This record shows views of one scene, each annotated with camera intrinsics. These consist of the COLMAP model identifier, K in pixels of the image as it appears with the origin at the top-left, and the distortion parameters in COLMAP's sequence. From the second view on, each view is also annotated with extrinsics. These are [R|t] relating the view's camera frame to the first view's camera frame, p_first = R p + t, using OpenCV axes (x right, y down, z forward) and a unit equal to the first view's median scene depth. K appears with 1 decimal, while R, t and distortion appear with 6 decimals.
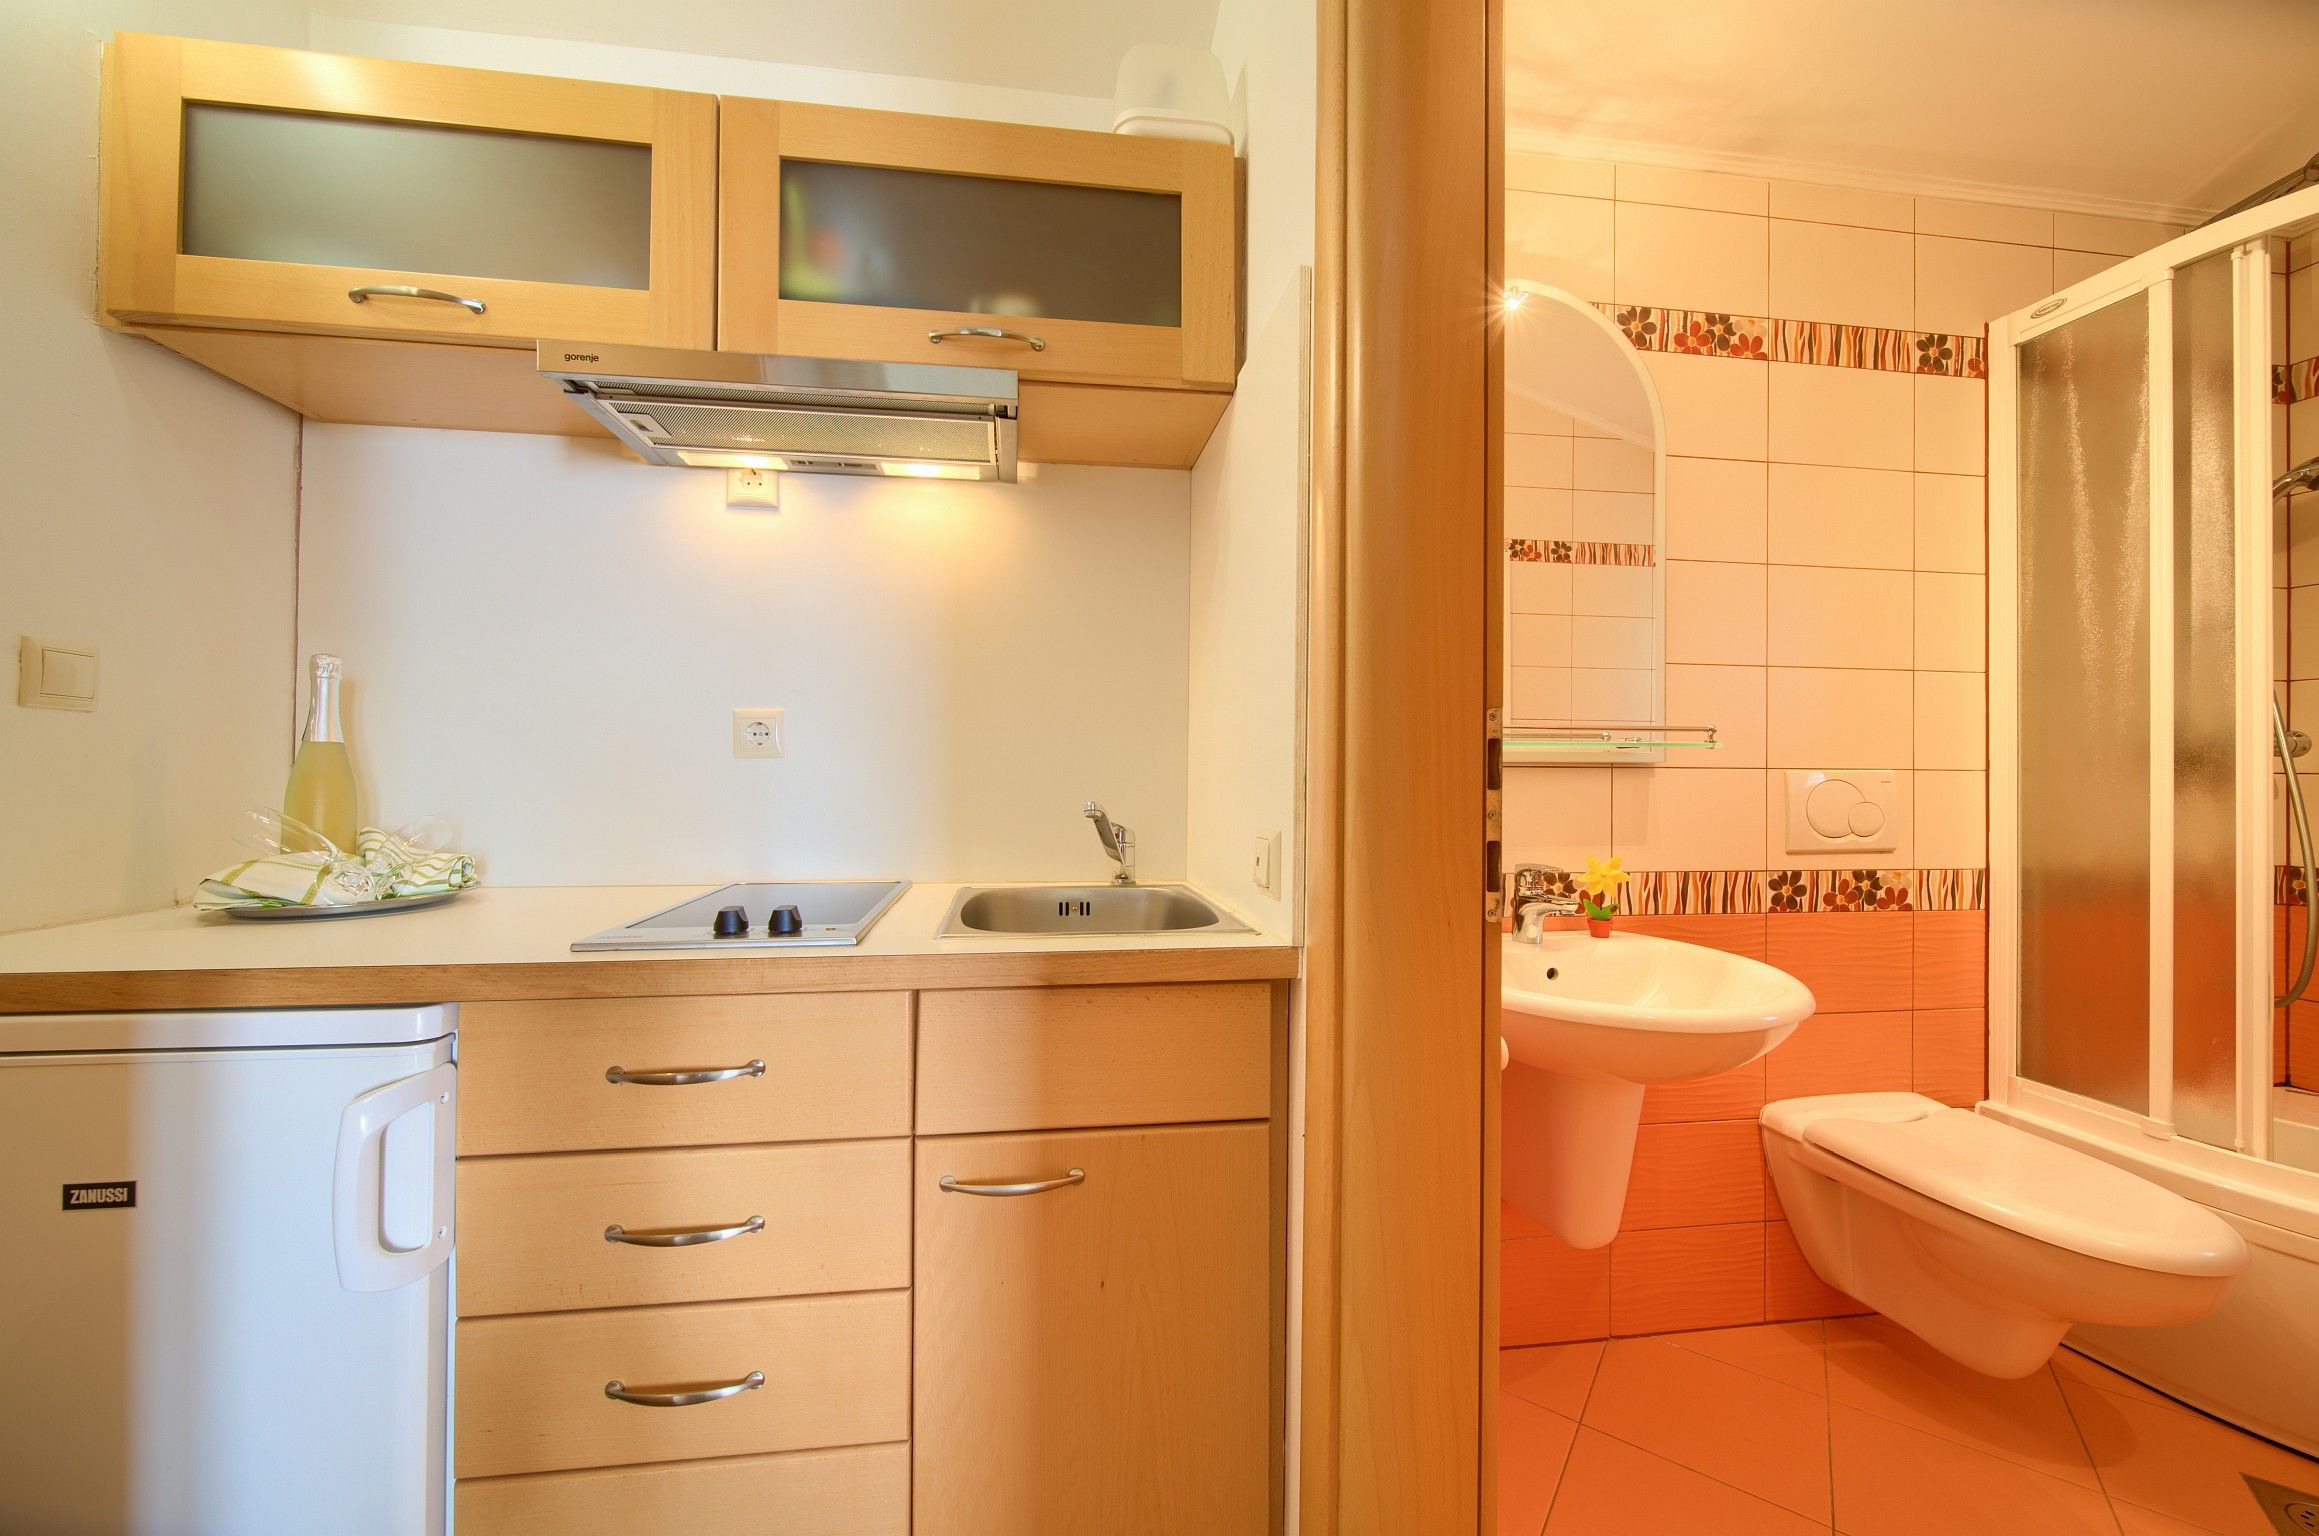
lens RADIAL K [[863.9, 0, 1134.4], [0, 863.9, 771.6], [0, 0, 1]] dist [-0.001613, -0.000473]
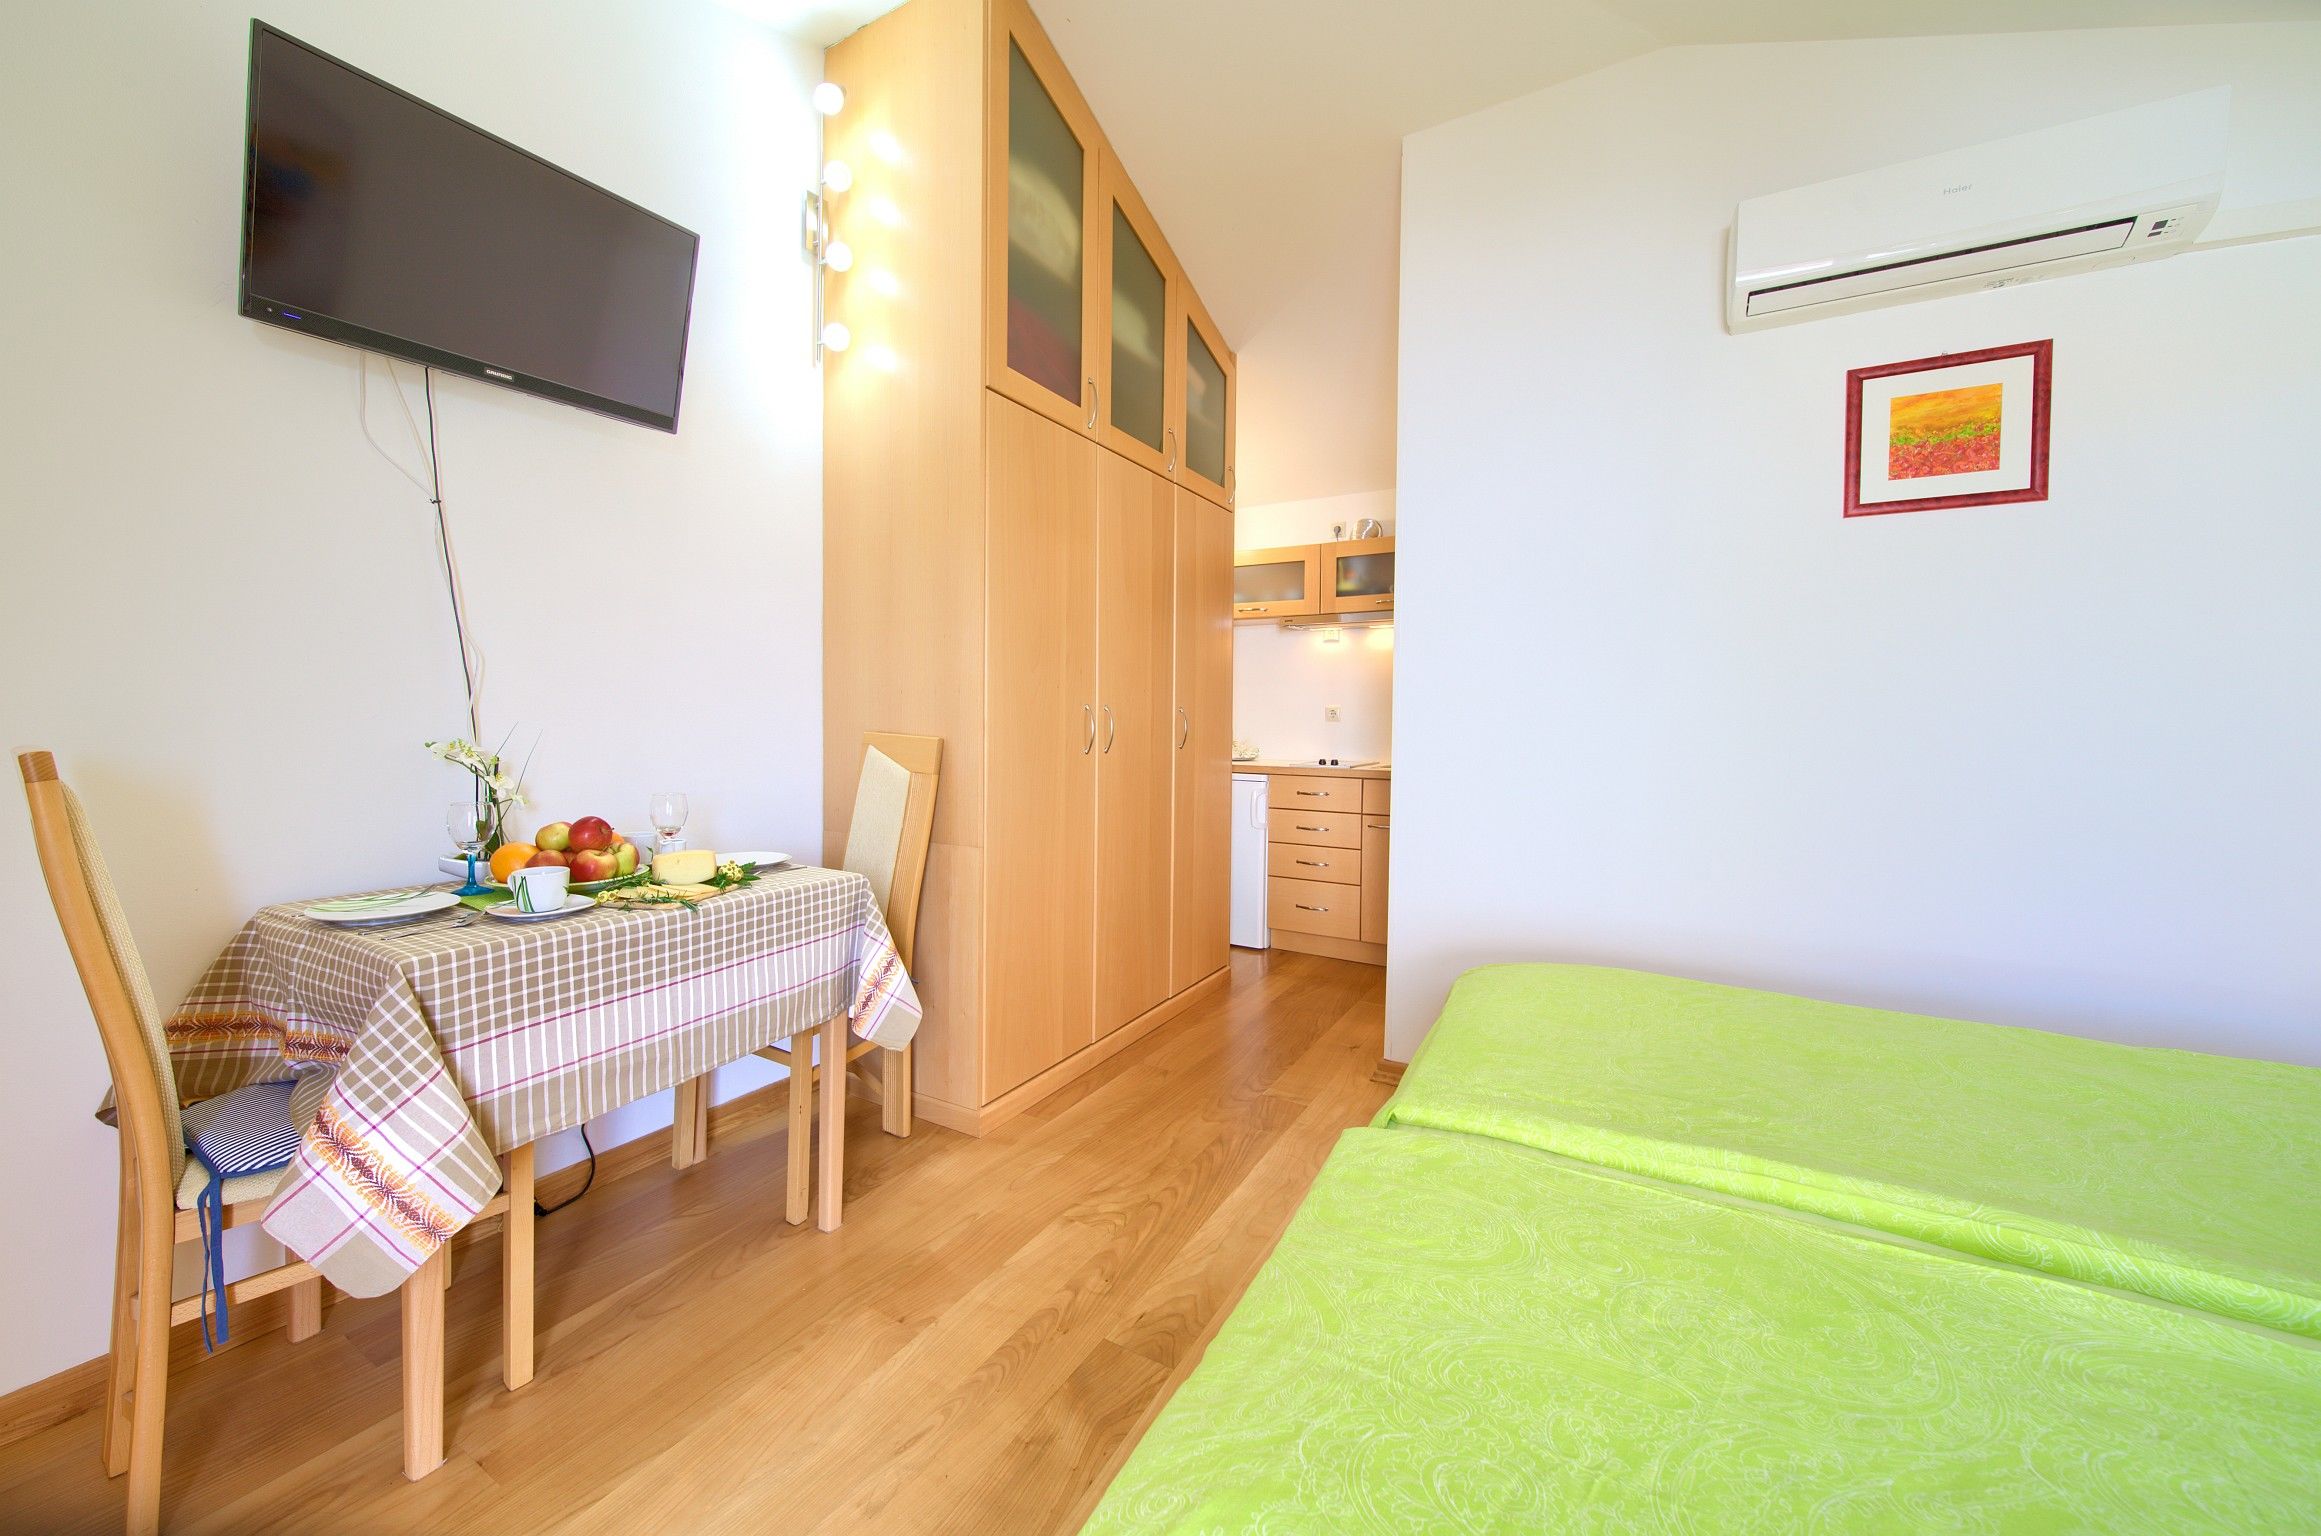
lens RADIAL K [[853.8, 0, 1144.5], [0, 853.8, 733.8], [0, 0, 1]] dist [-0.000699, 0.000186]
pose [[0.784544, 0.013155, -0.619934, 1.137361], [-0.001842, 0.999820, 0.018885, -0.032873], [0.620071, -0.013674, 0.784427, -2.225860]]
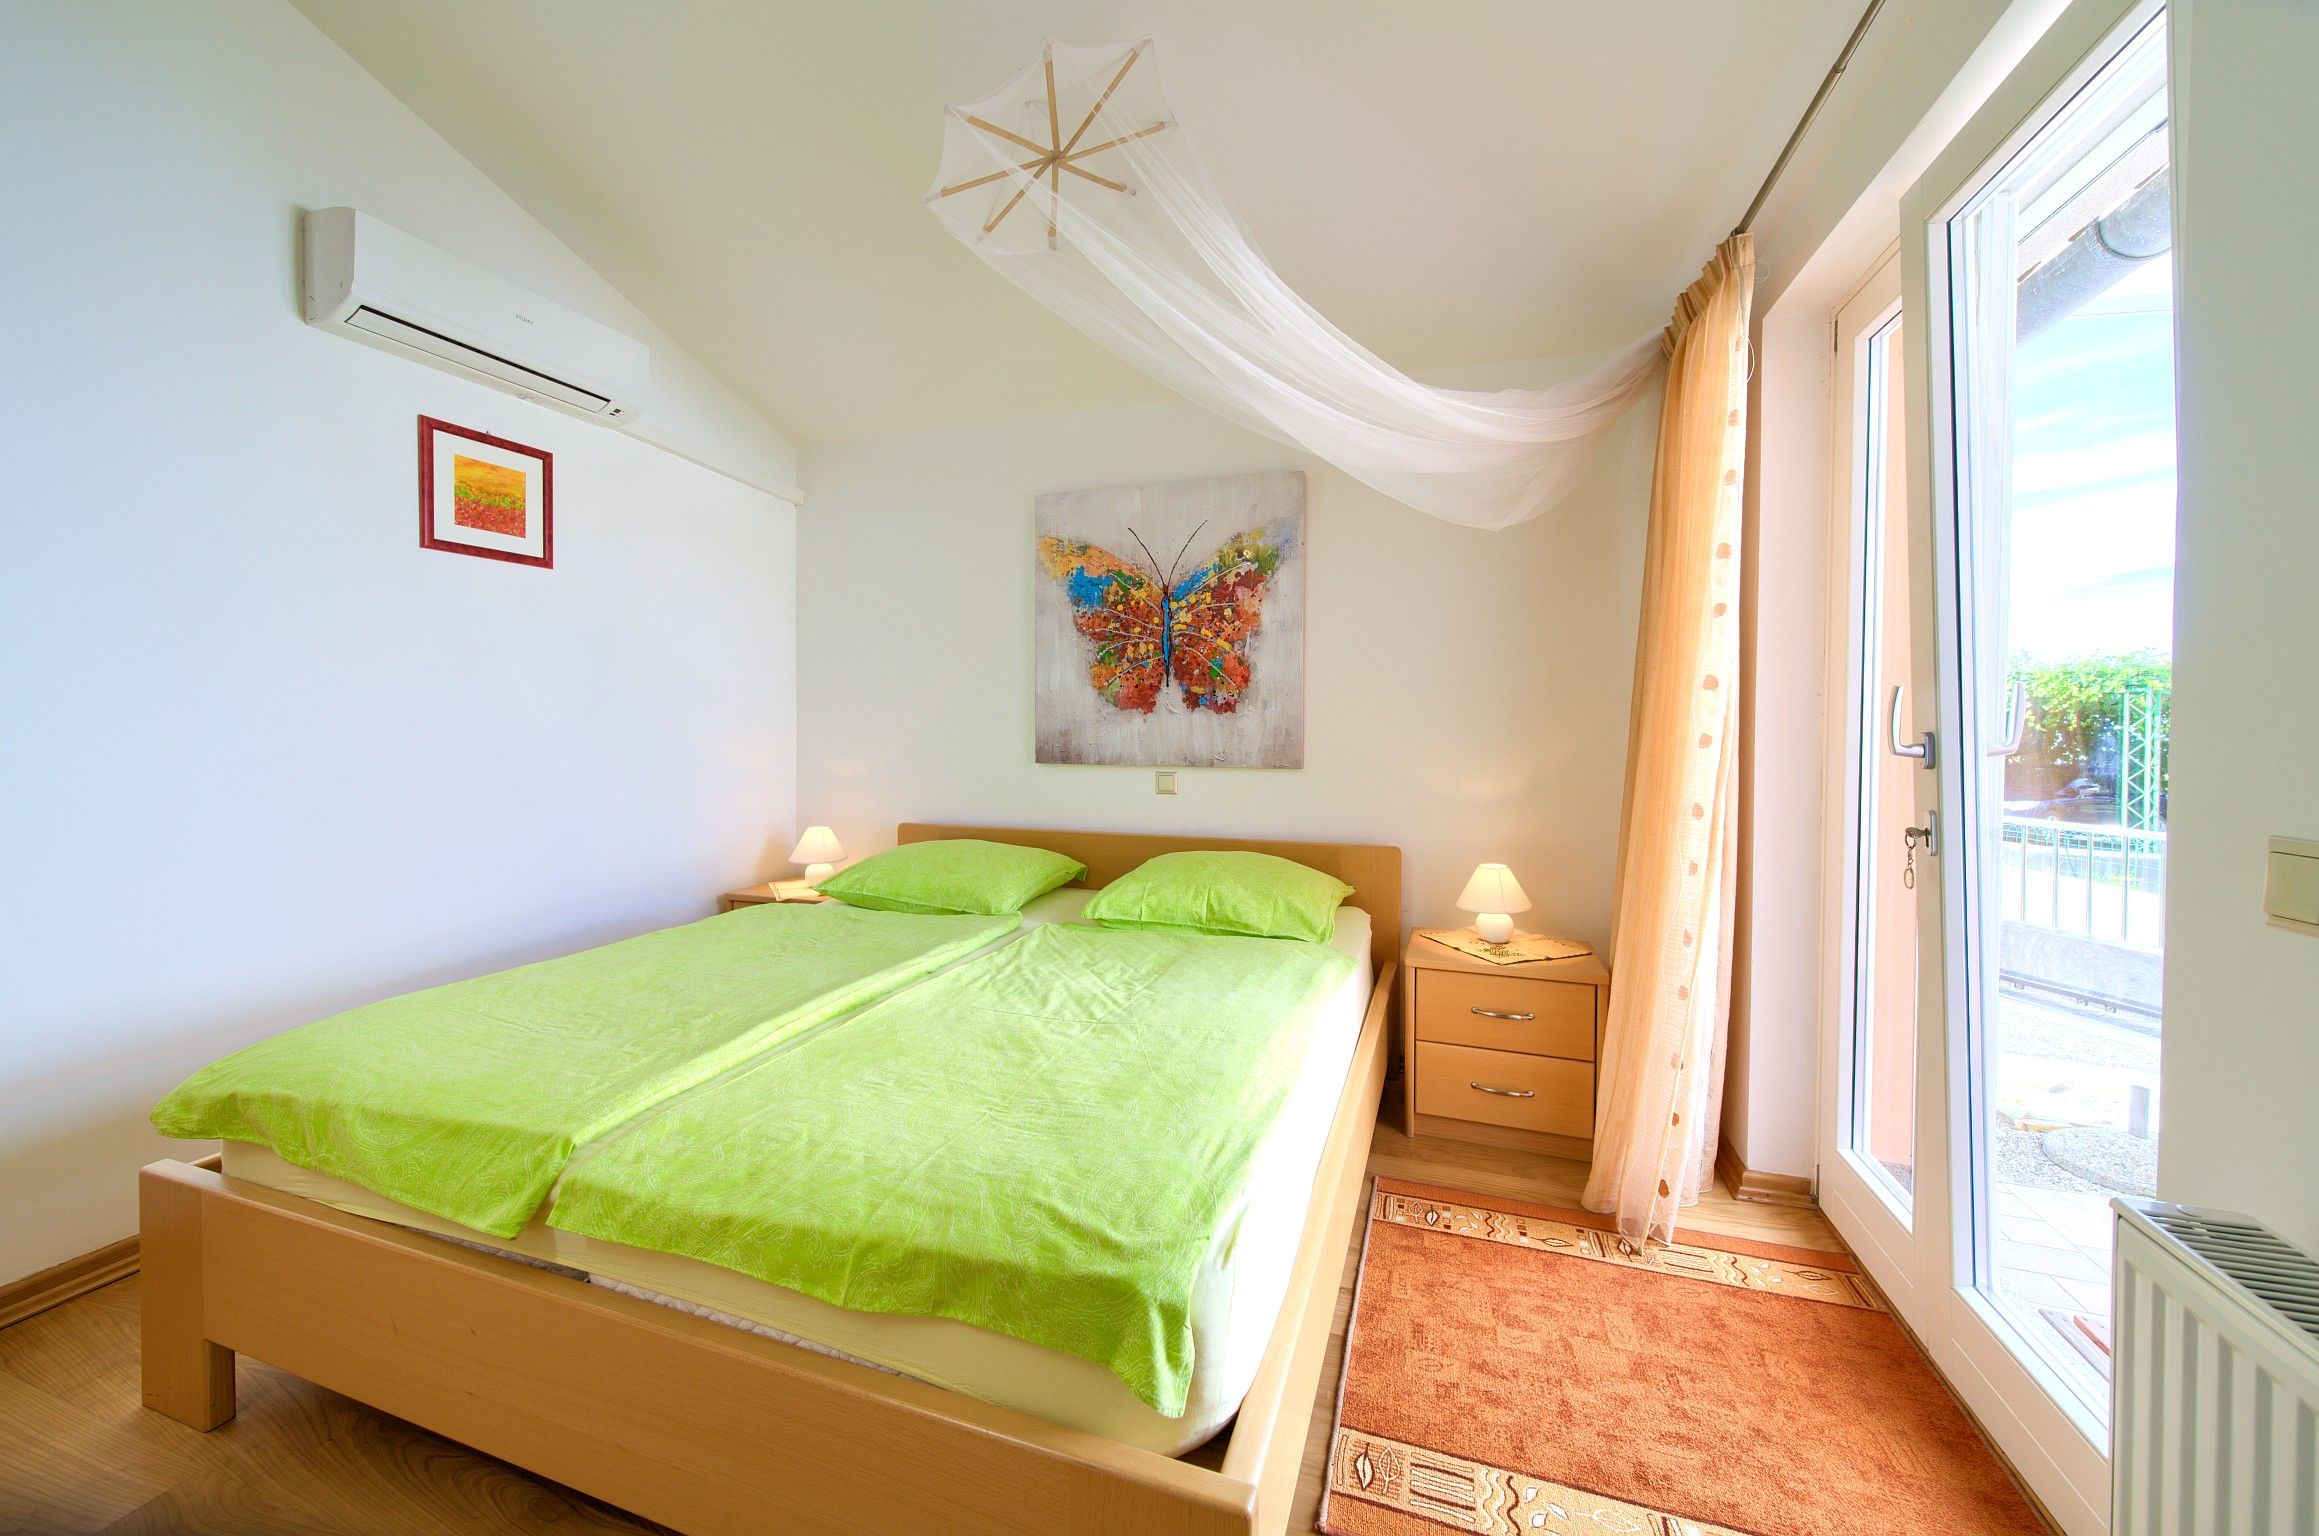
lens RADIAL K [[854.2, 0, 1164.0], [0, 854.2, 738.8], [0, 0, 1]] dist [-0.001302, -0.000317]
pose [[0.443489, -0.024184, 0.895953, 0.197058], [-0.008019, 0.999489, 0.030947, -0.084735], [-0.896244, -0.020909, 0.443068, -2.326947]]
